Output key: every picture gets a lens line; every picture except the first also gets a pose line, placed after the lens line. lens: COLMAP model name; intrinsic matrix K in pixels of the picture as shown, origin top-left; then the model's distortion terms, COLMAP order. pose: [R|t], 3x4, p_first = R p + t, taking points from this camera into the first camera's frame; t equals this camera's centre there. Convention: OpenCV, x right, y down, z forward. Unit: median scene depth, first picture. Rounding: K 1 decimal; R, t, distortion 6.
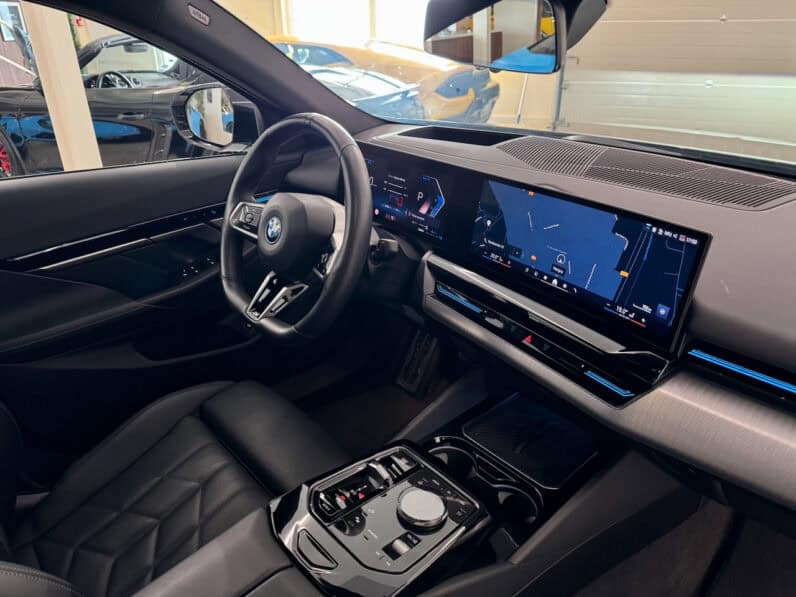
lens RADIAL K [[564.8, 0, 394.8], [0, 564.8, 300.6], [0, 0, 1]] dist [0.044748, -0.062372]
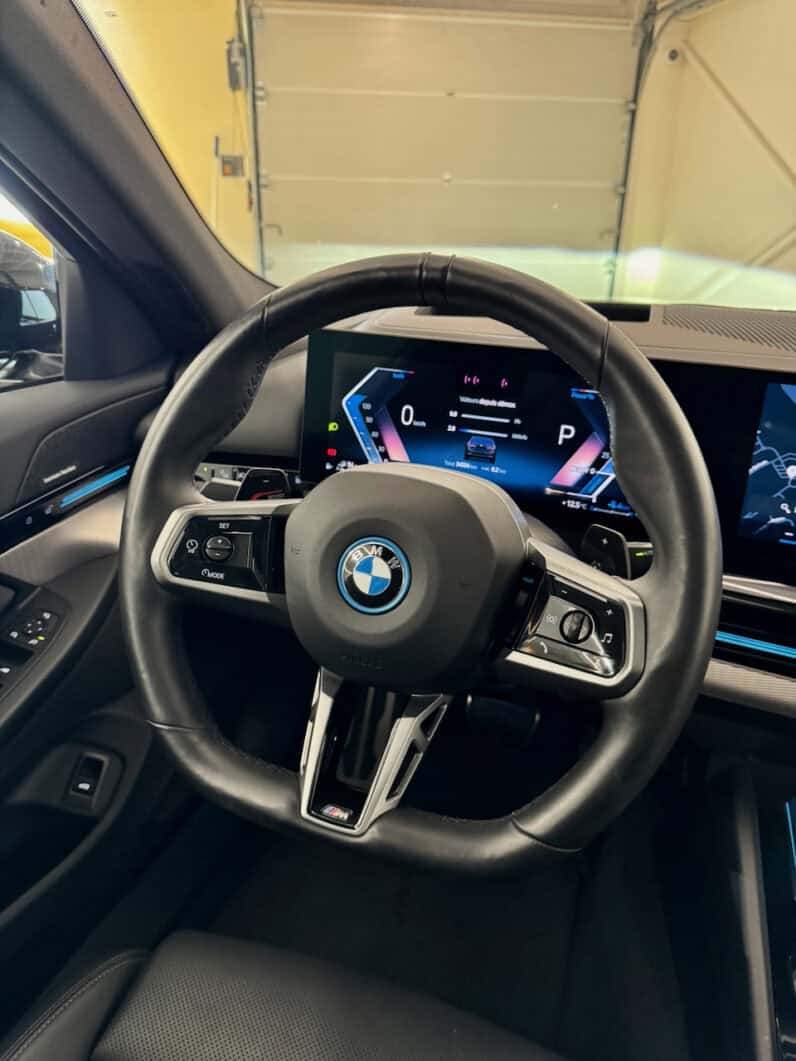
lens RADIAL K [[752.8, 0, 387.9], [0, 752.8, 532.8], [0, 0, 1]] dist [0.044748, -0.062372]
pose [[0.872971, -0.174814, 0.455370, -0.460568], [0.189281, 0.981822, 0.014052, -0.170670], [-0.449549, 0.073926, 0.890192, 0.622819]]
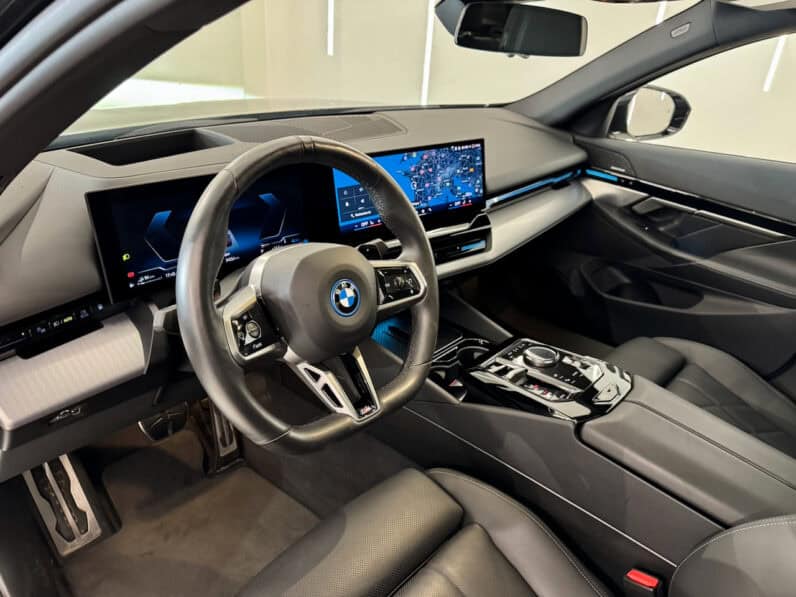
lens RADIAL K [[564.8, 0, 405.9], [0, 564.8, 303.6], [0, 0, 1]] dist [0.044748, -0.062372]
pose [[-0.116301, -0.446188, 0.887350, -0.956601], [0.382771, 0.804266, 0.454579, -0.456470], [-0.916494, 0.392520, 0.077251, 0.951593]]
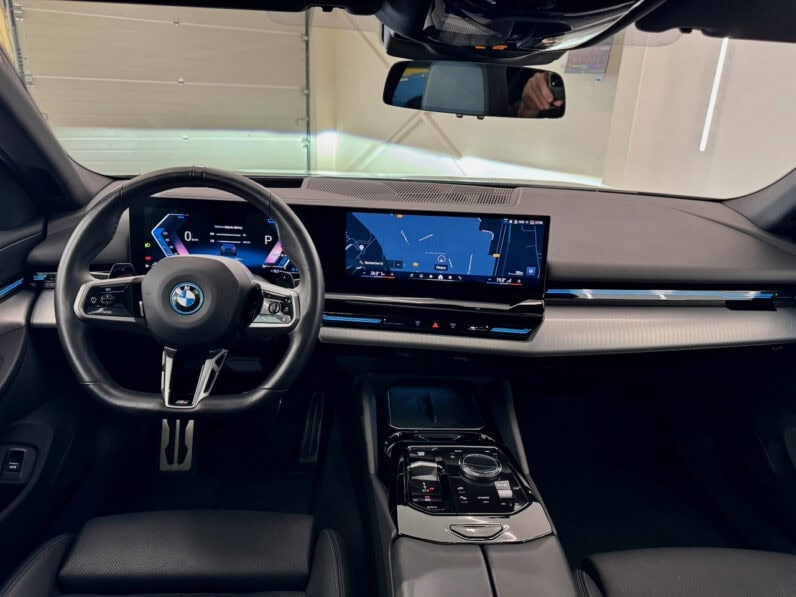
lens RADIAL K [[564.8, 0, 400.7], [0, 564.8, 298.9], [0, 0, 1]] dist [0.044748, -0.062372]
pose [[0.597642, -0.233538, 0.766997, -0.746416], [0.303102, 0.951454, 0.053526, -0.078637], [-0.742262, 0.200489, 0.639414, 0.231130]]
